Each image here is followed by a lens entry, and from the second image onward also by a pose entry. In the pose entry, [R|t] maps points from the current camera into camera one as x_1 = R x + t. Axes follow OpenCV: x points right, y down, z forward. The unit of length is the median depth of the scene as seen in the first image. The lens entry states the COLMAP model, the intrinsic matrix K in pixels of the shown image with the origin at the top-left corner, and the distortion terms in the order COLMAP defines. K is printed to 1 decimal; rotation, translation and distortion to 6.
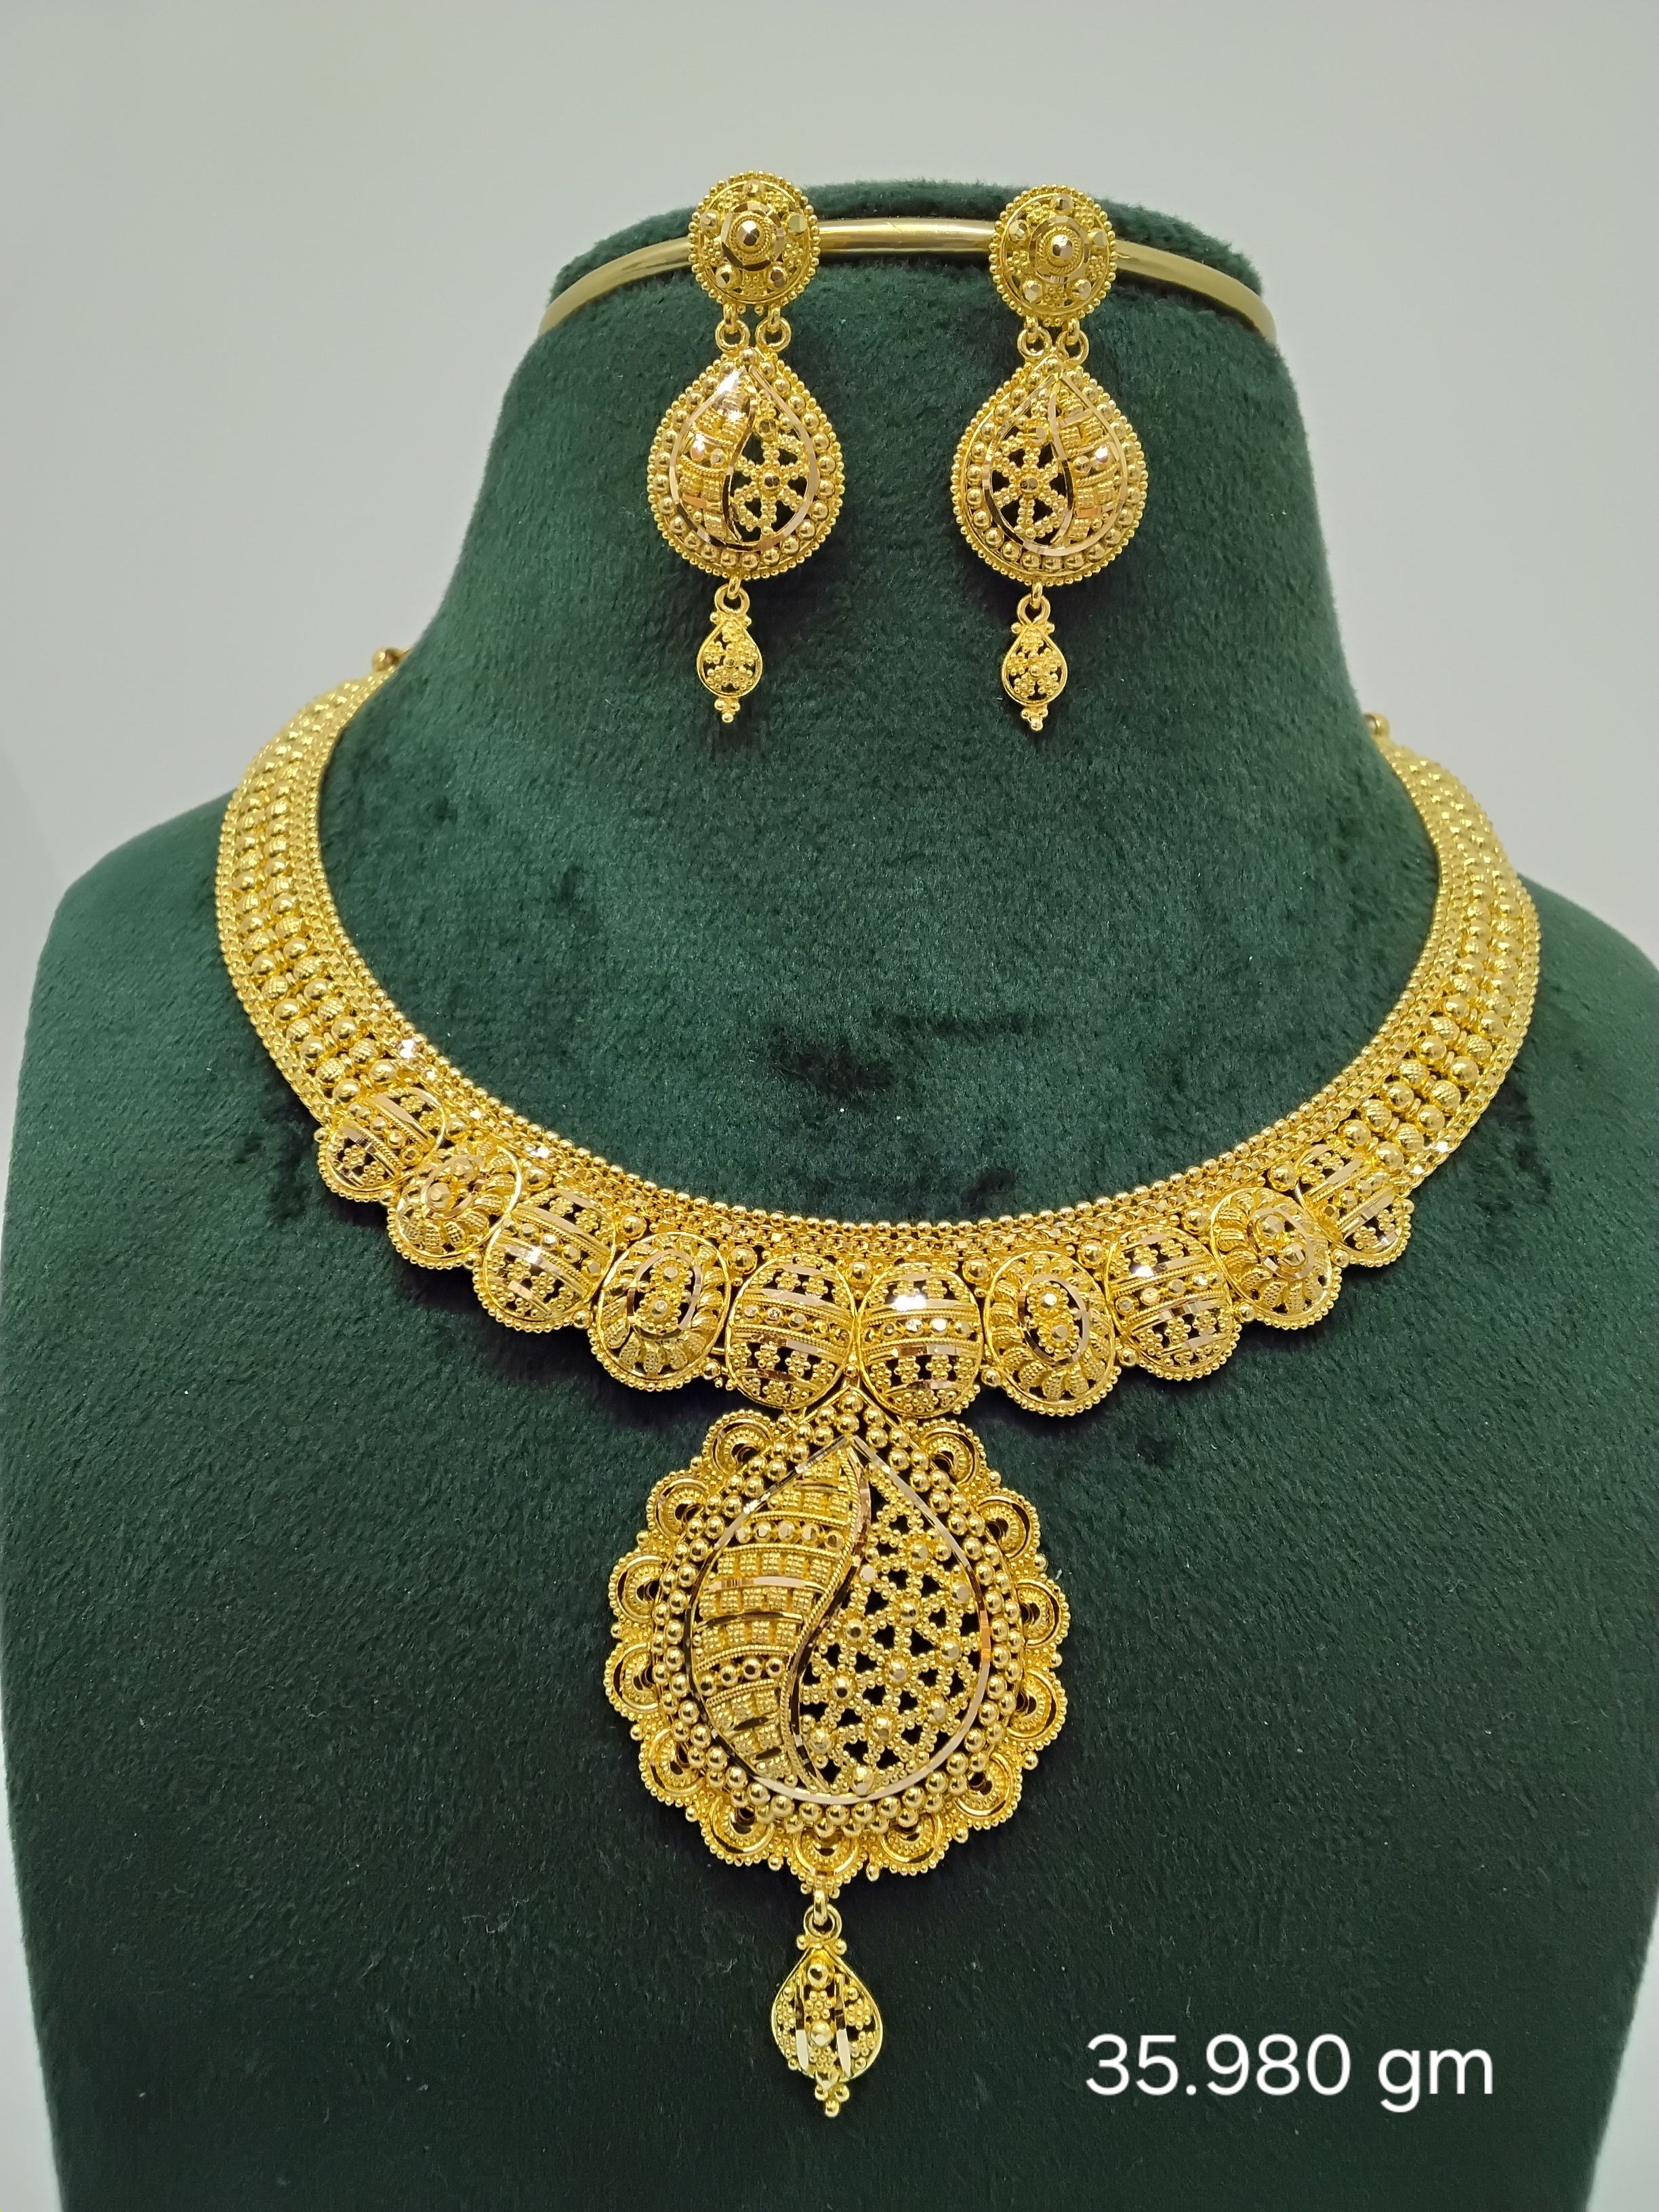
lens RADIAL K [[1798.2, 0, 818.6], [0, 1798.2, 1094.6], [0, 0, 1]] dist [0.121470, -0.214977]
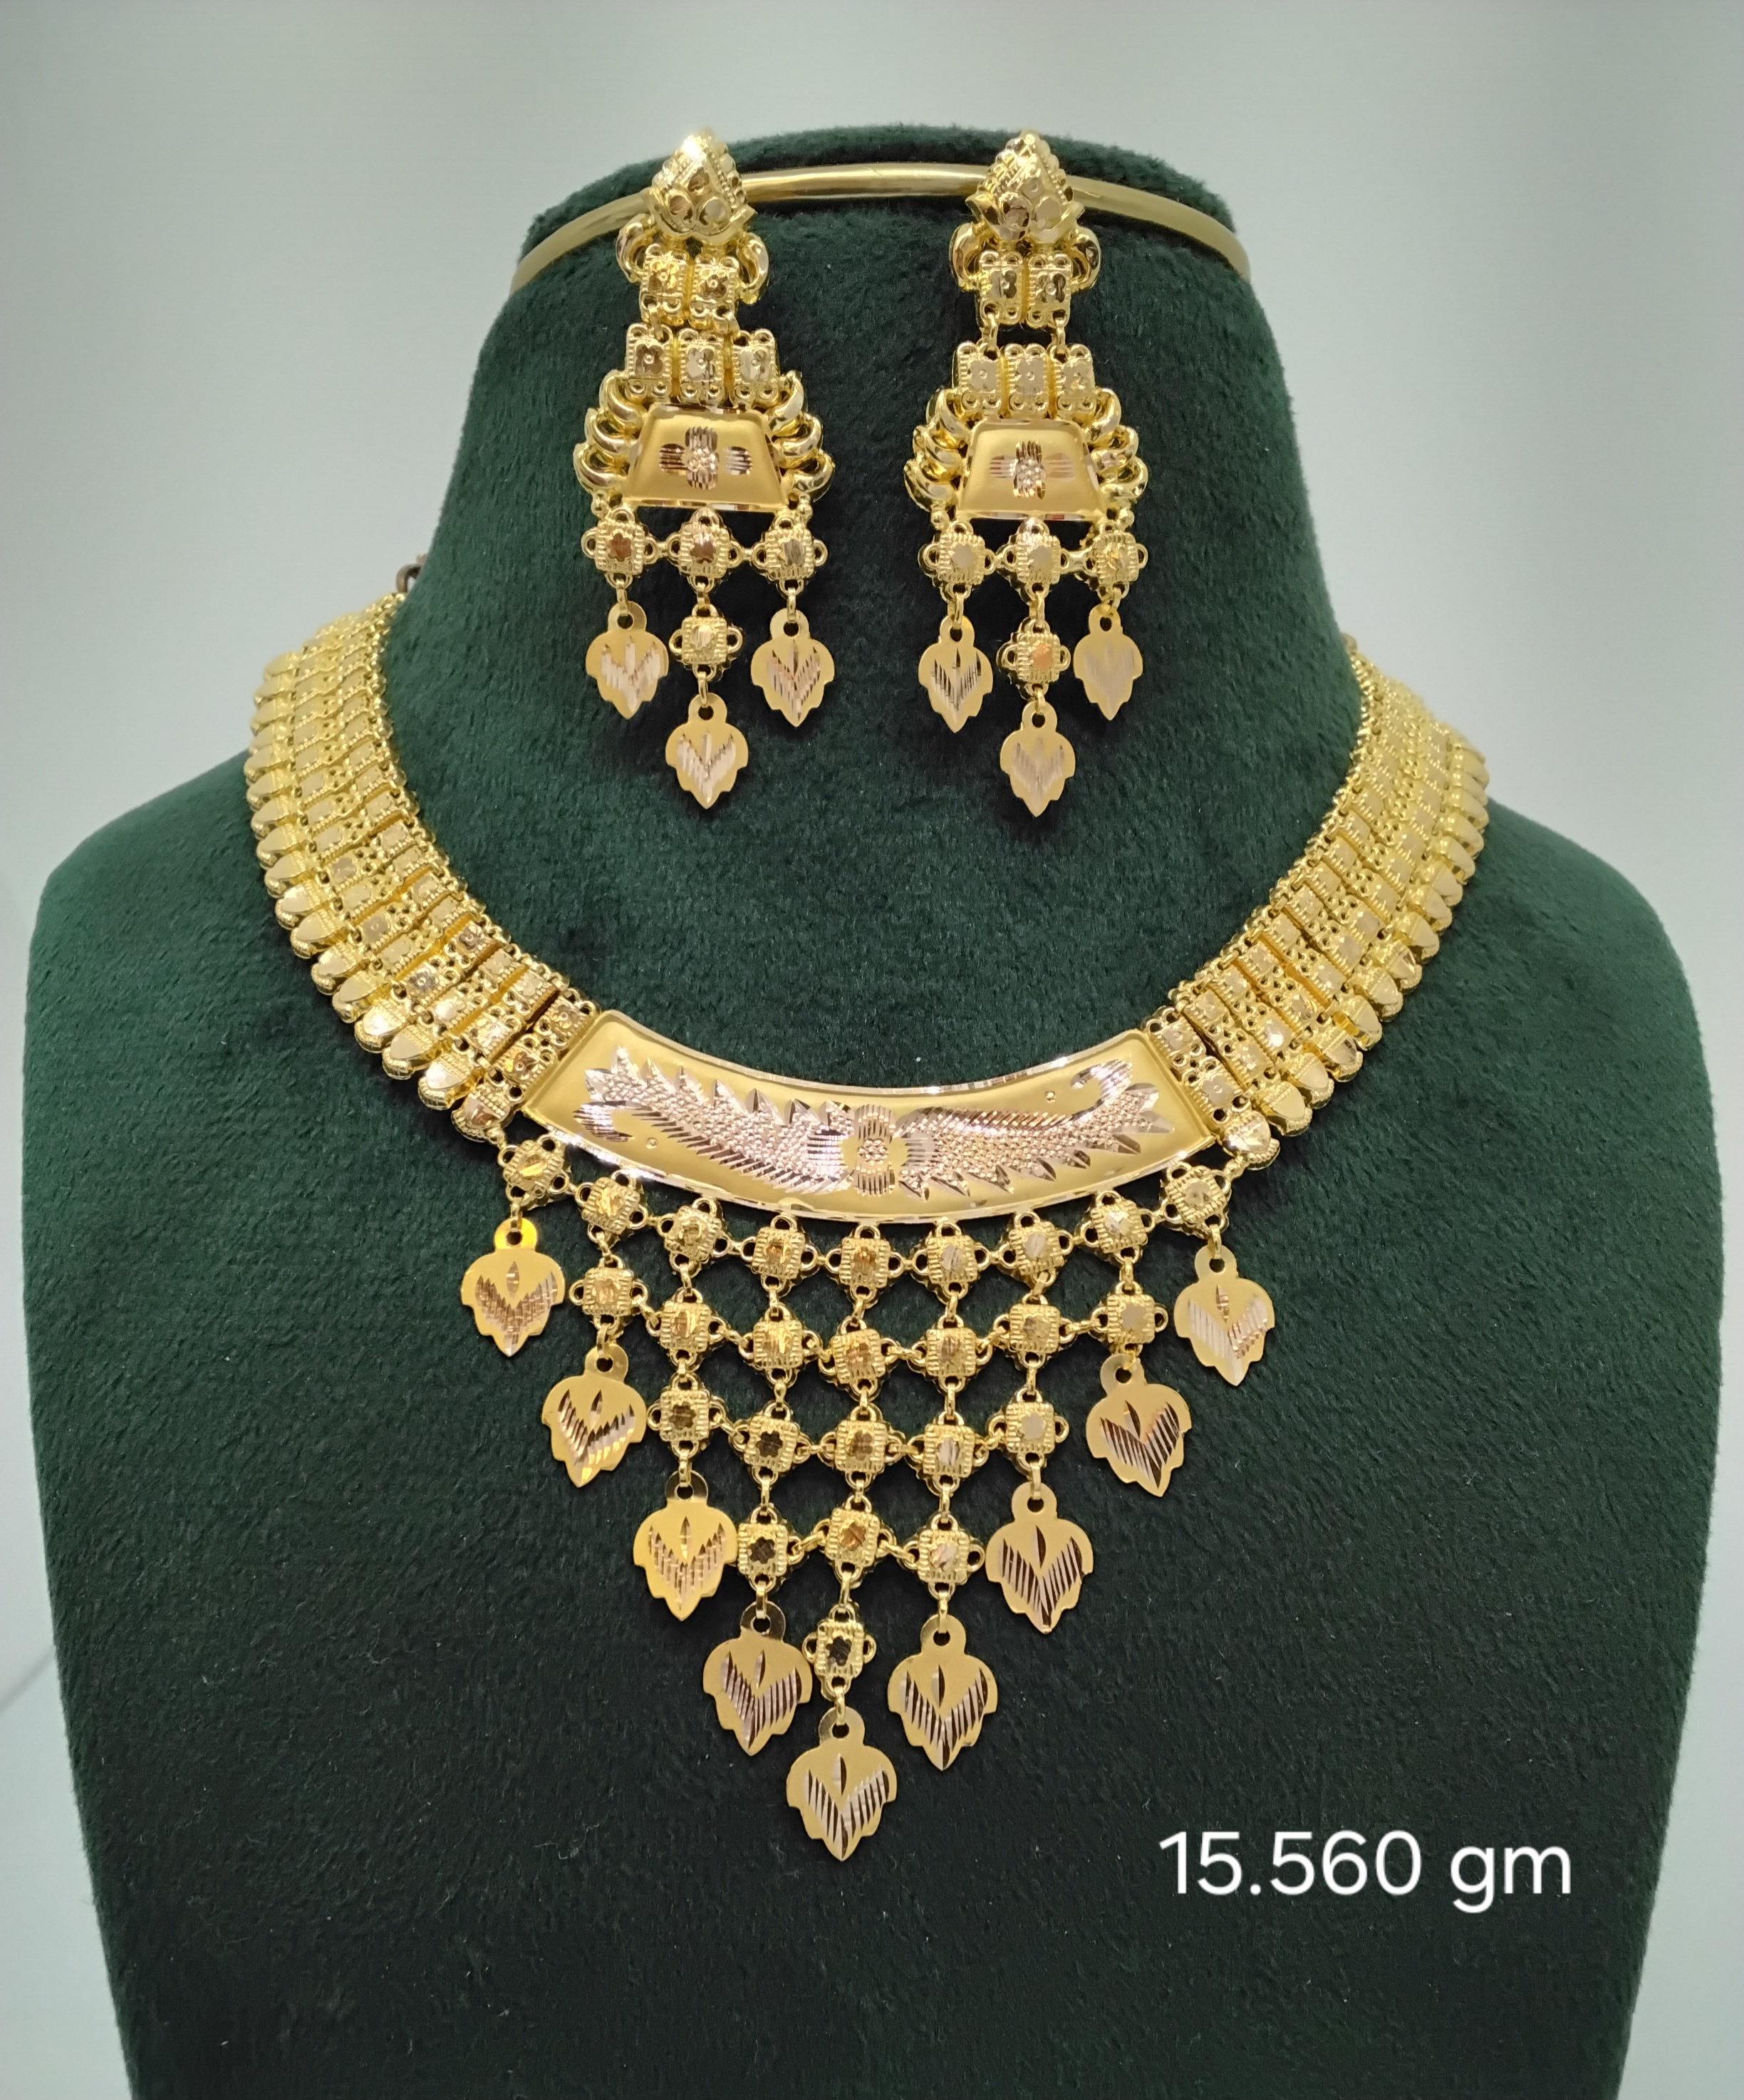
lens RADIAL K [[1891.9, 0, 863.0], [0, 1891.9, 1152.9], [0, 0, 1]] dist [0.124241, -0.223431]
pose [[0.998014, -0.044862, 0.044229, -0.036173], [0.043669, 0.998665, 0.027586, 0.034372], [-0.045407, -0.025600, 0.998640, -0.068337]]
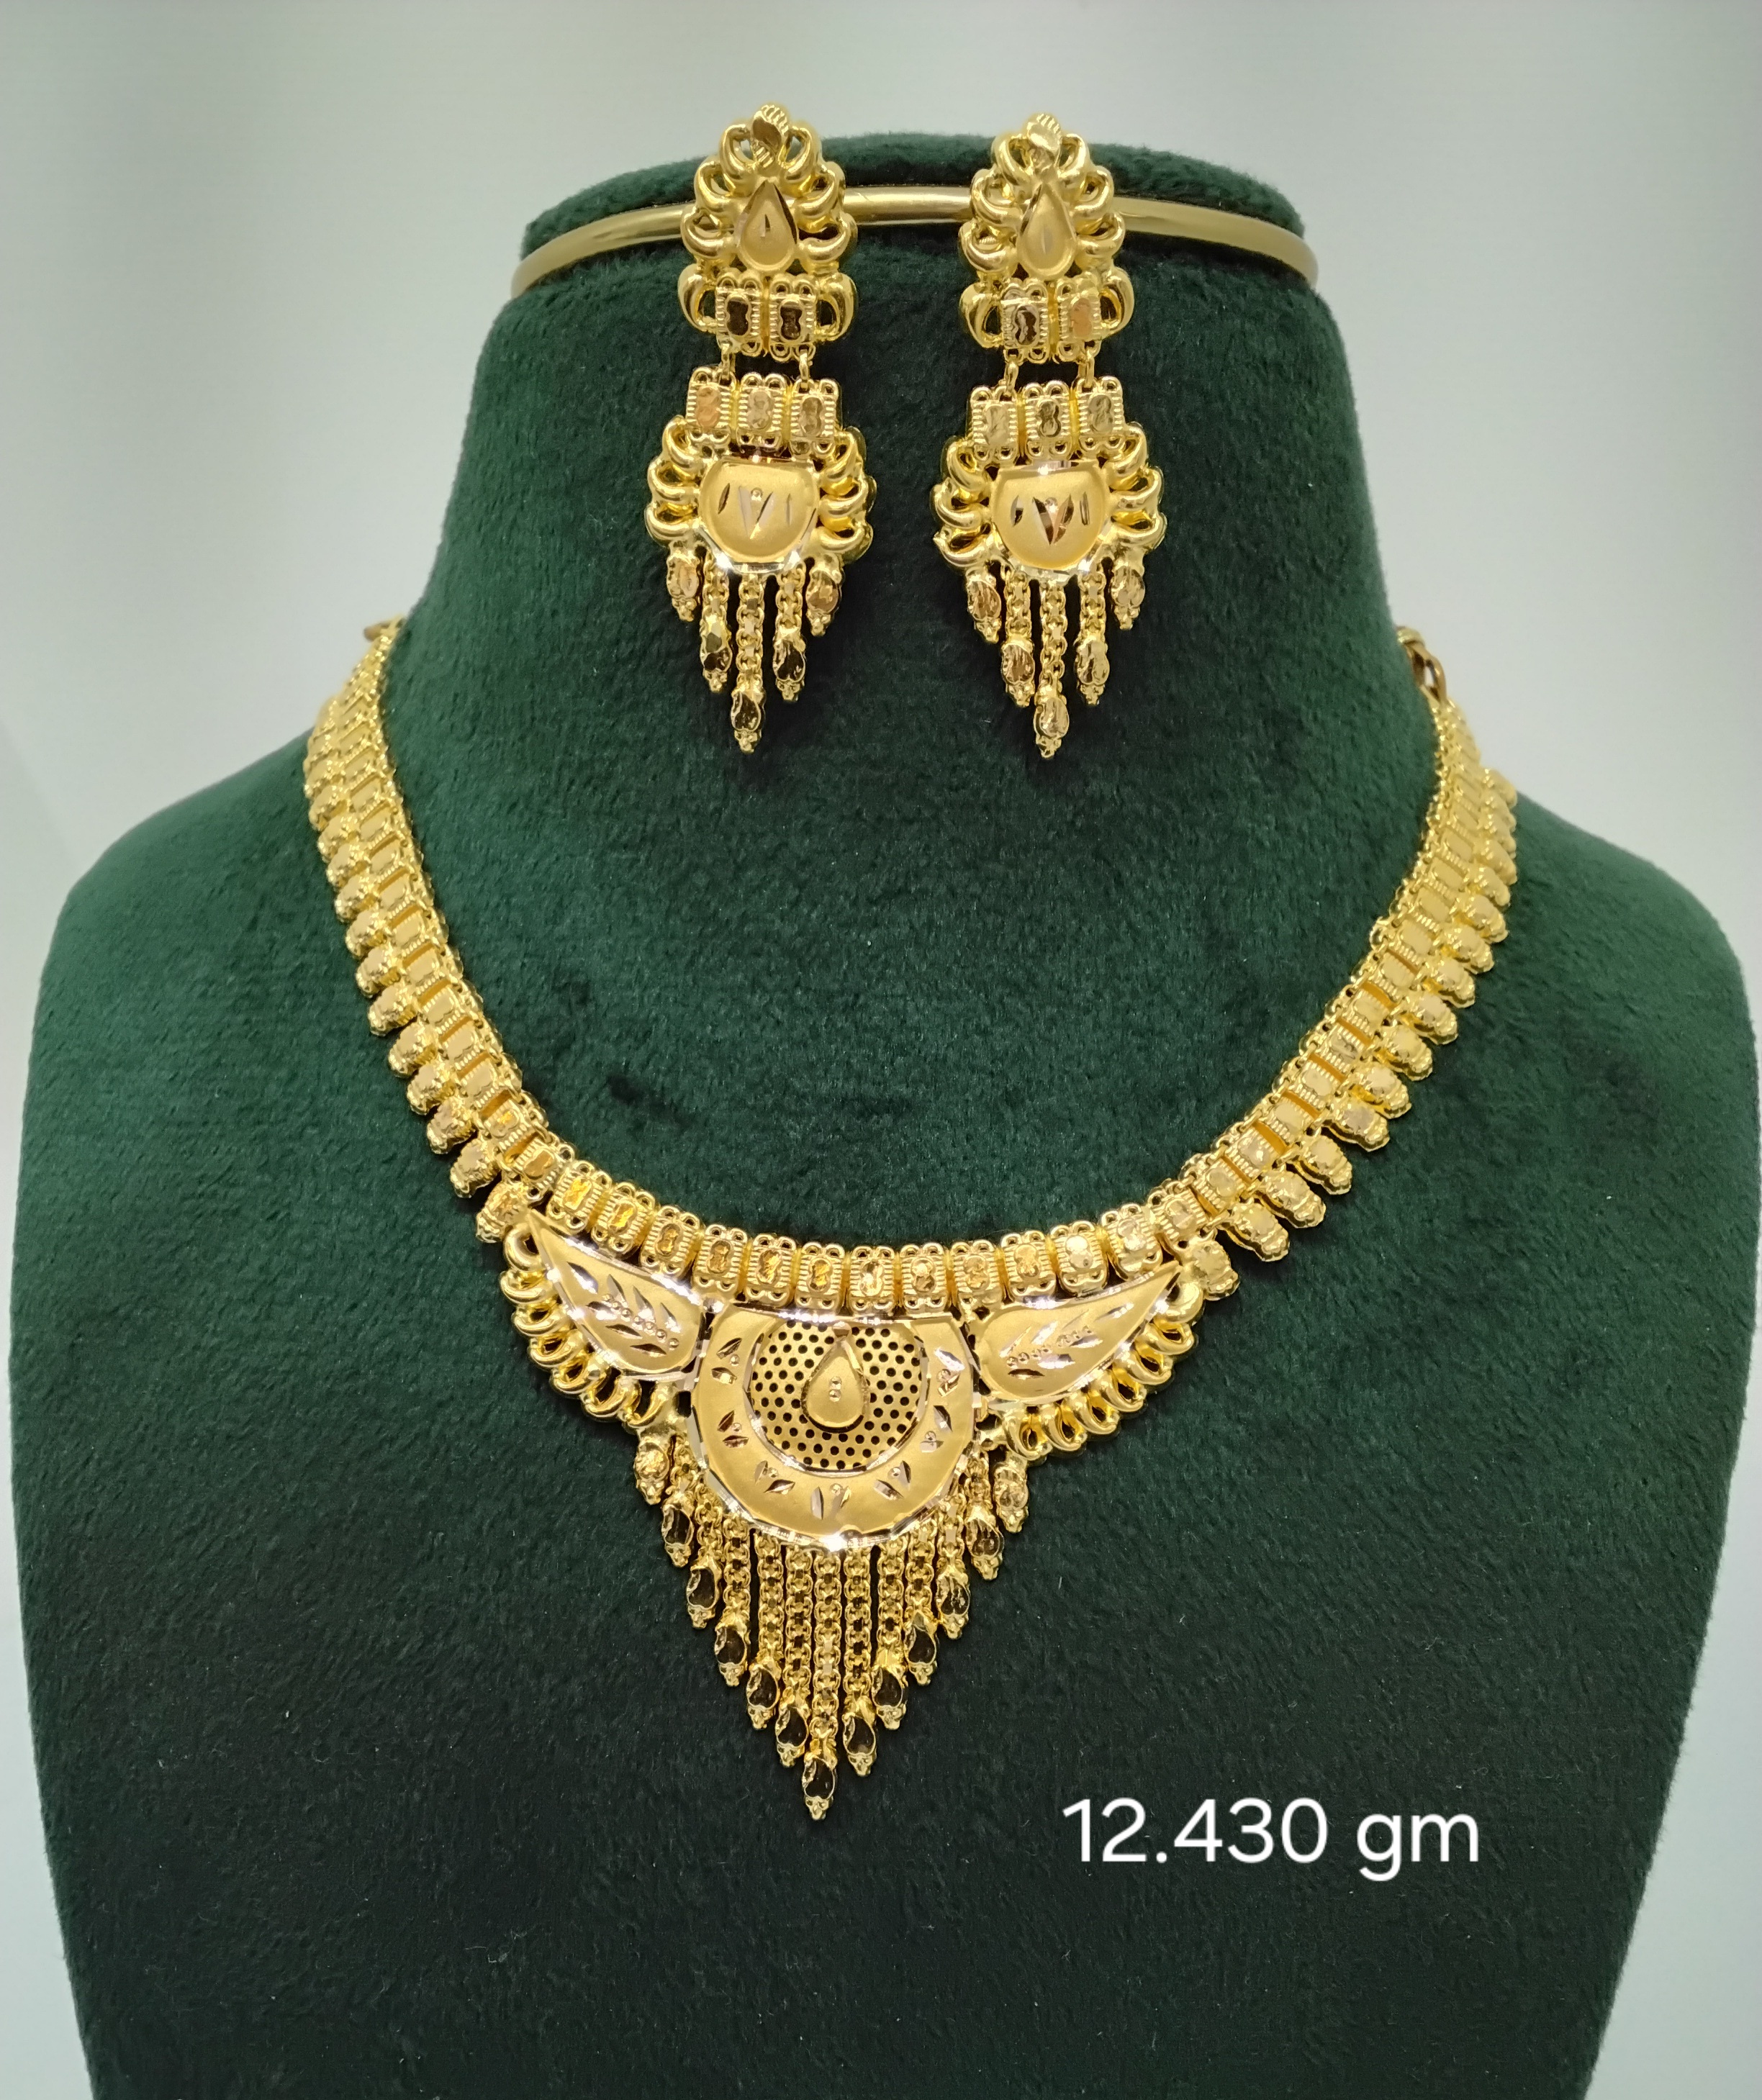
lens RADIAL K [[1887.2, 0, 869.6], [0, 1887.2, 1157.0], [0, 0, 1]] dist [0.116949, -0.196695]
pose [[0.998245, -0.010552, -0.058268, 0.095612], [0.018621, 0.990015, 0.139729, -0.135816], [0.056212, -0.140569, 0.988474, -0.016299]]
